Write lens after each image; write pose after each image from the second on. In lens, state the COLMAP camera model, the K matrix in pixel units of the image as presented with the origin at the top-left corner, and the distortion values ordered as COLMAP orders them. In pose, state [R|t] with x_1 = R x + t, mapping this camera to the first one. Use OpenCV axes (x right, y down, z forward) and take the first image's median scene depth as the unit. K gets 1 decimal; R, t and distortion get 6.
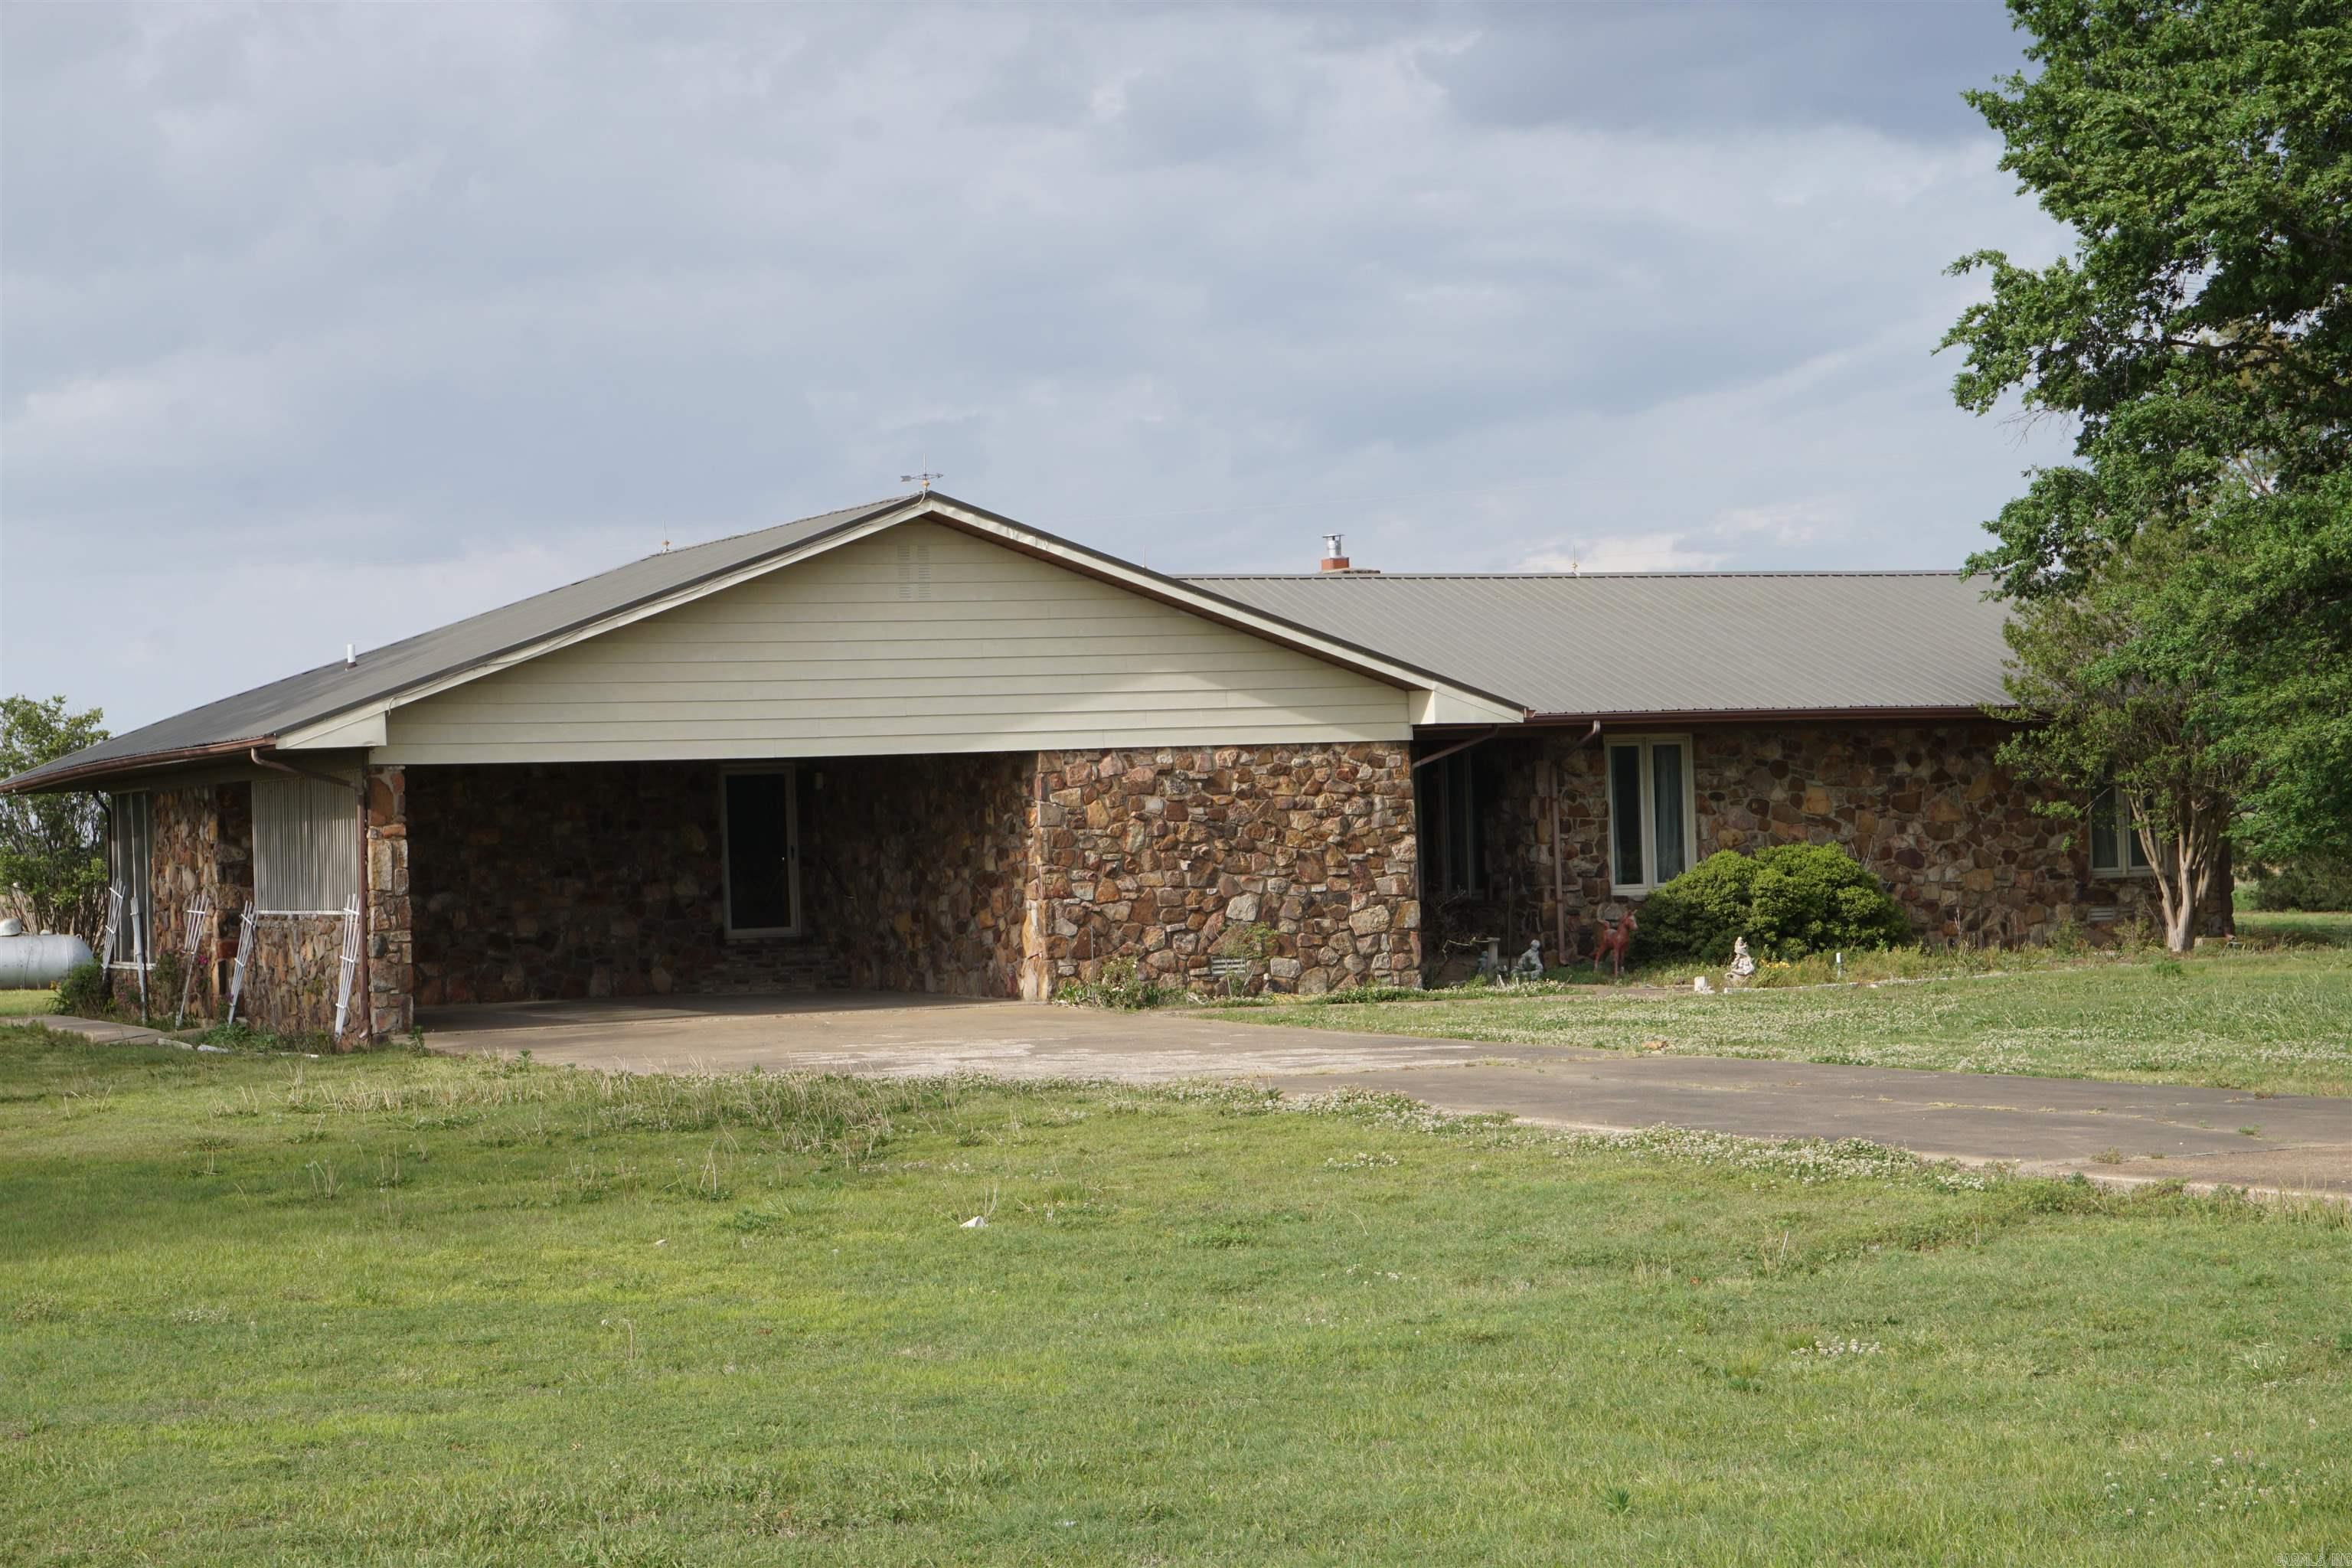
lens RADIAL K [[4406.9, 0, 1181.9], [0, 4406.9, 784.6], [0, 0, 1]] dist [0.008544, -0.050666]
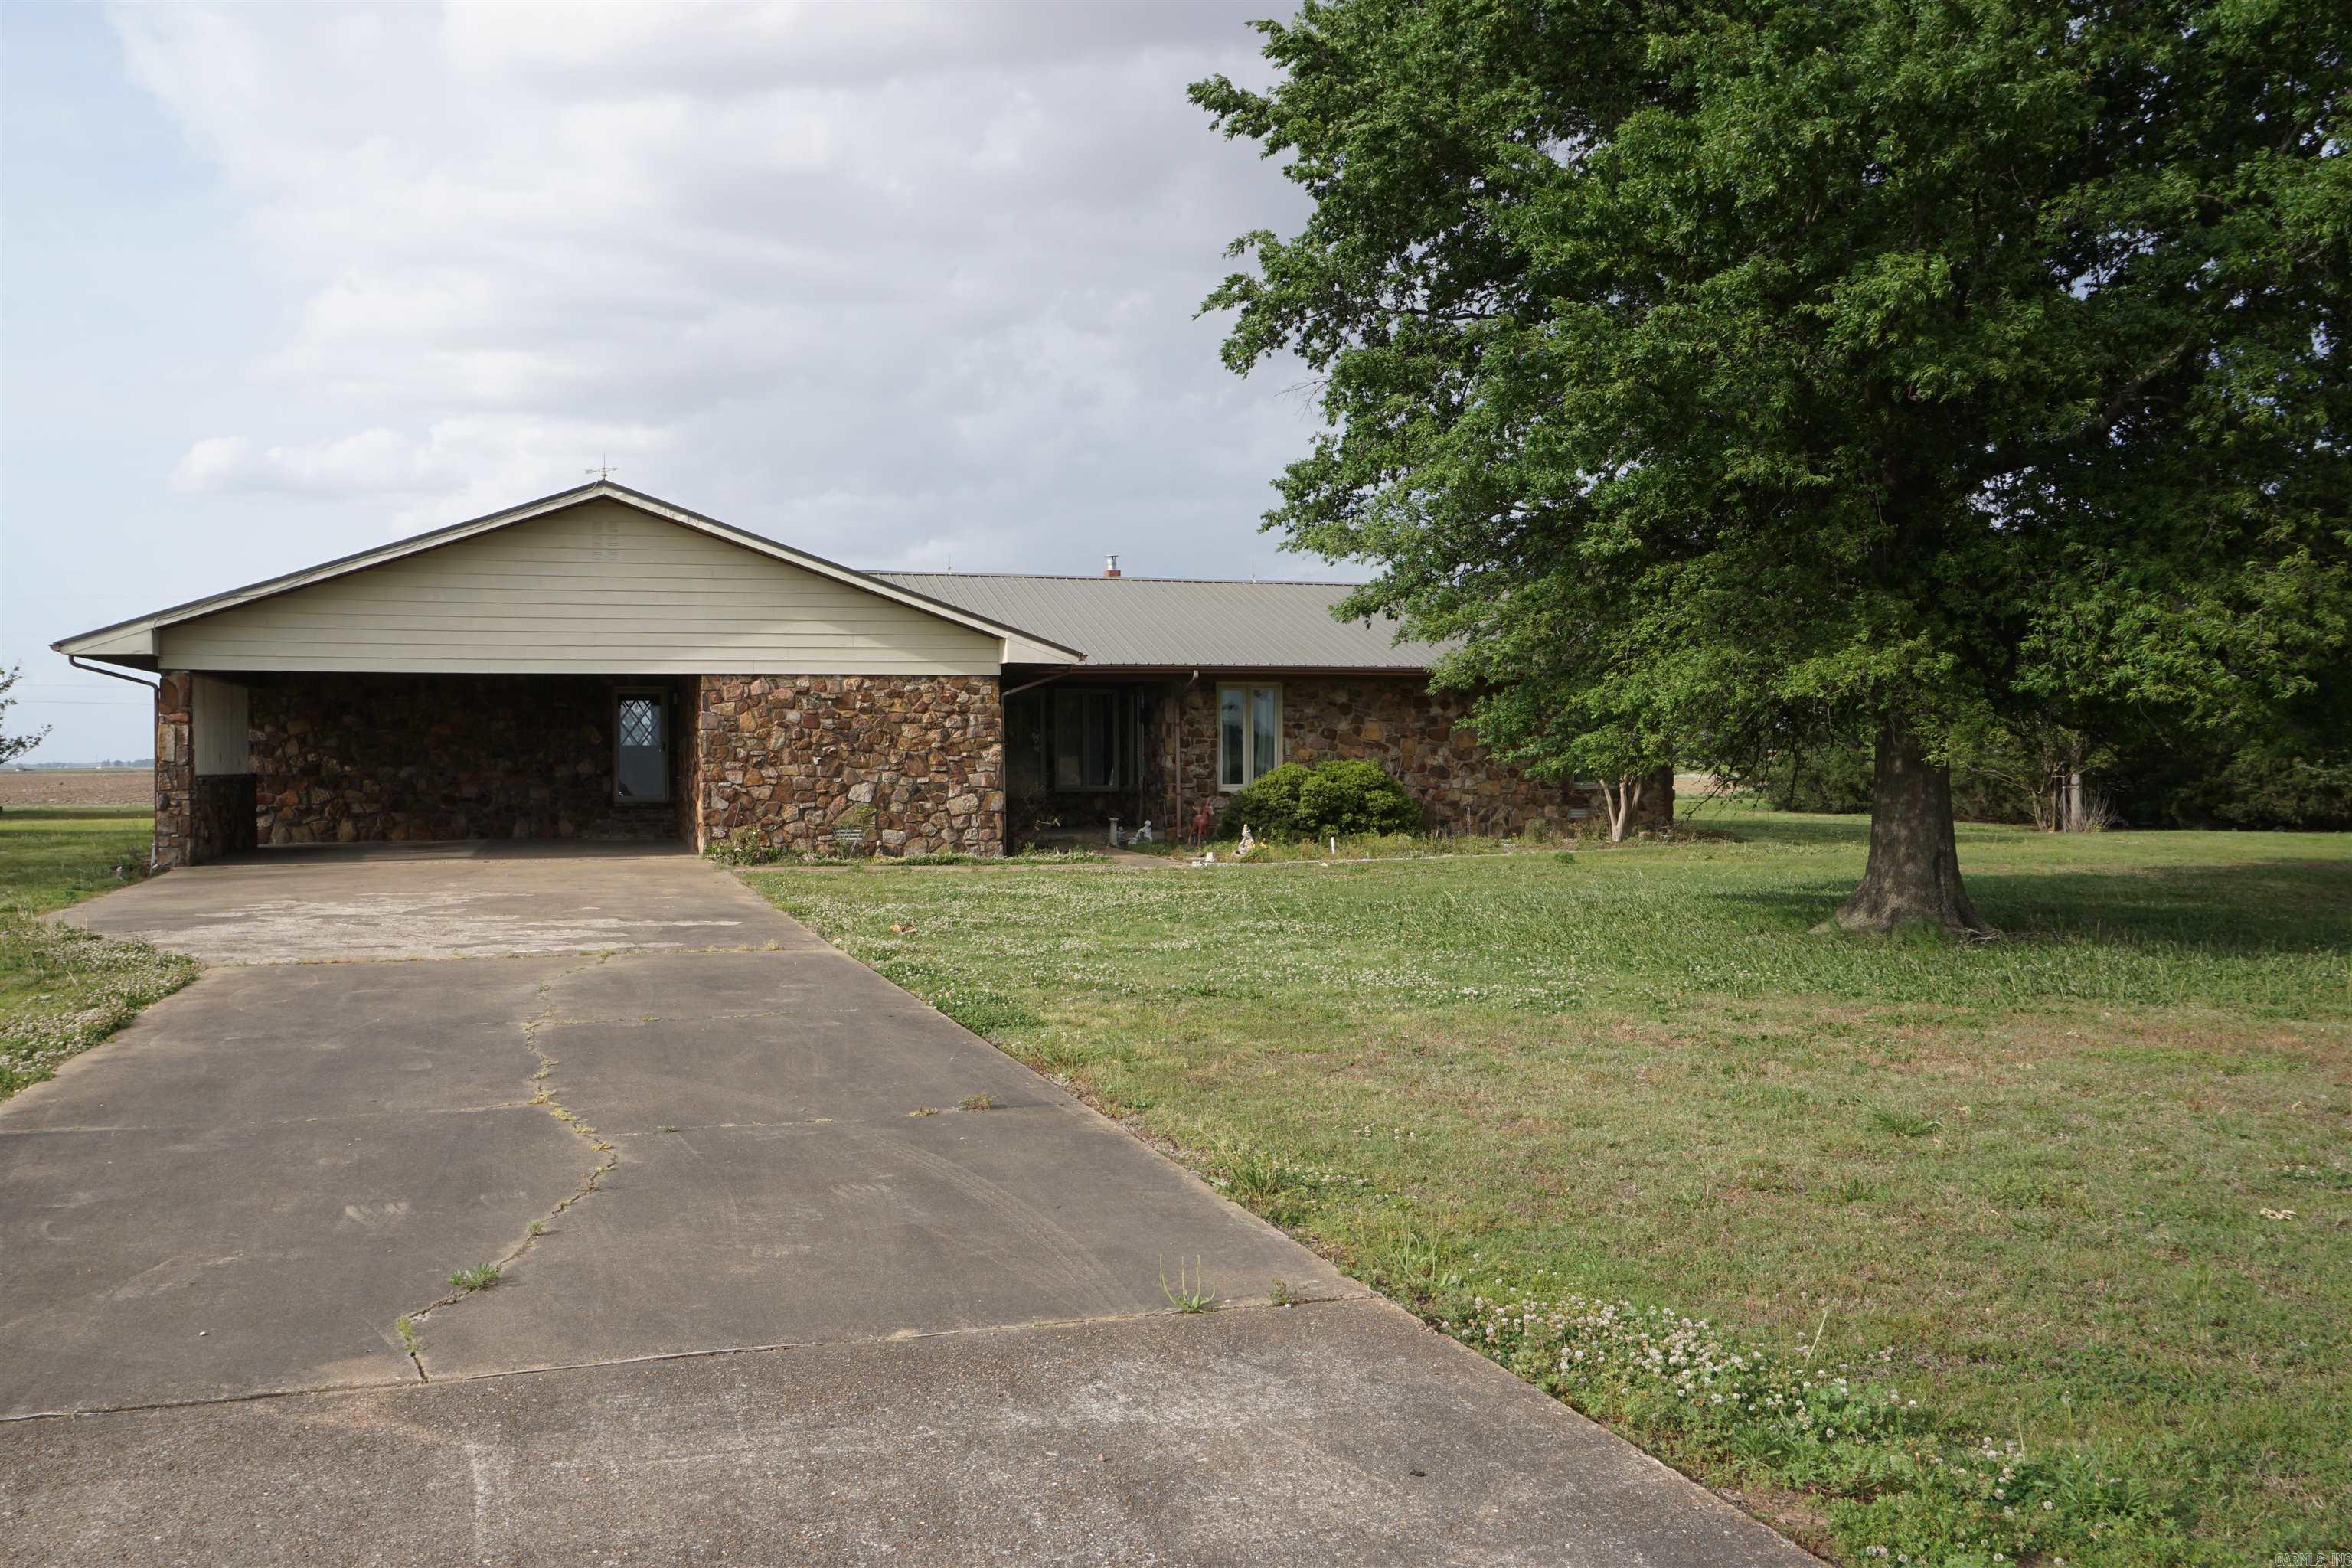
lens RADIAL K [[1912.1, 0, 1176.0], [0, 1912.1, 784.0], [0, 0, 1]] dist [-0.009967, -0.090317]
pose [[0.991807, 0.029858, -0.124208, 0.184068], [-0.026418, 0.999223, 0.029257, 0.005058], [0.124985, -0.025736, 0.991825, 0.414192]]
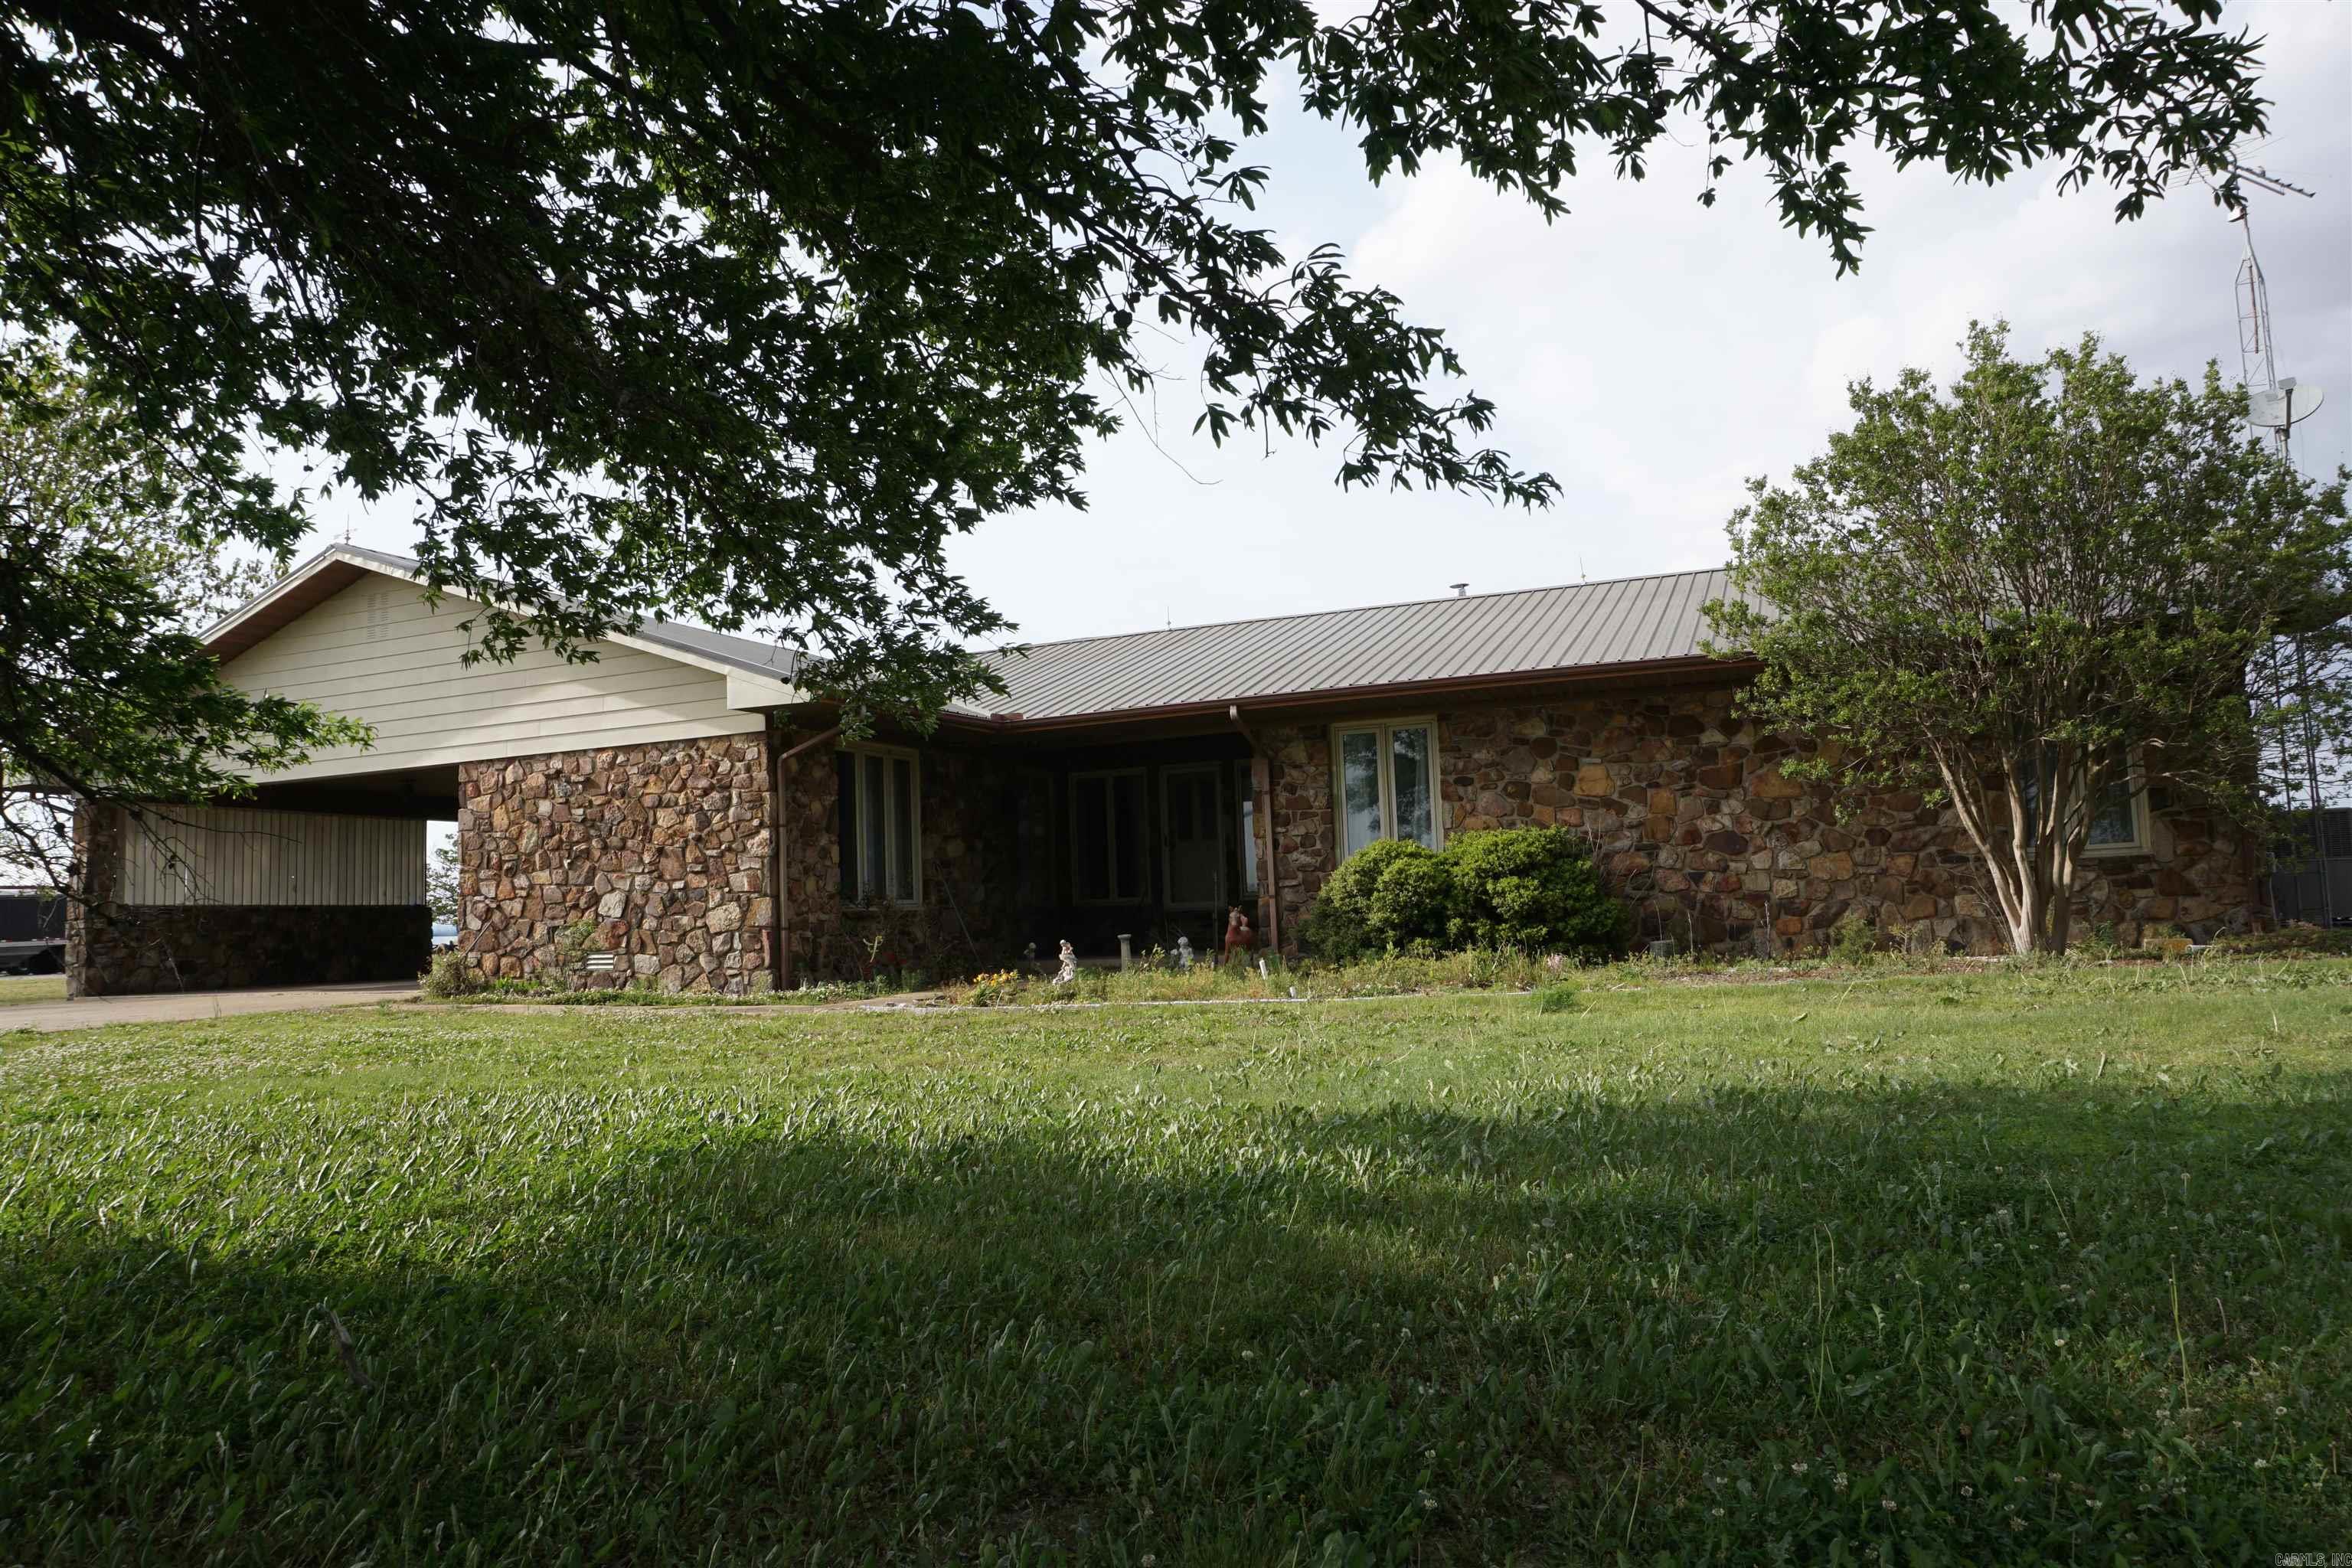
lens RADIAL K [[1587.7, 0, 1176.0], [0, 1587.7, 784.0], [0, 0, 1]] dist [-0.058778, 0.048880]
pose [[0.685554, -0.055922, -0.725871, 0.367182], [0.024024, 0.998240, -0.054216, 0.022725], [0.727626, 0.019730, 0.685691, 0.835518]]
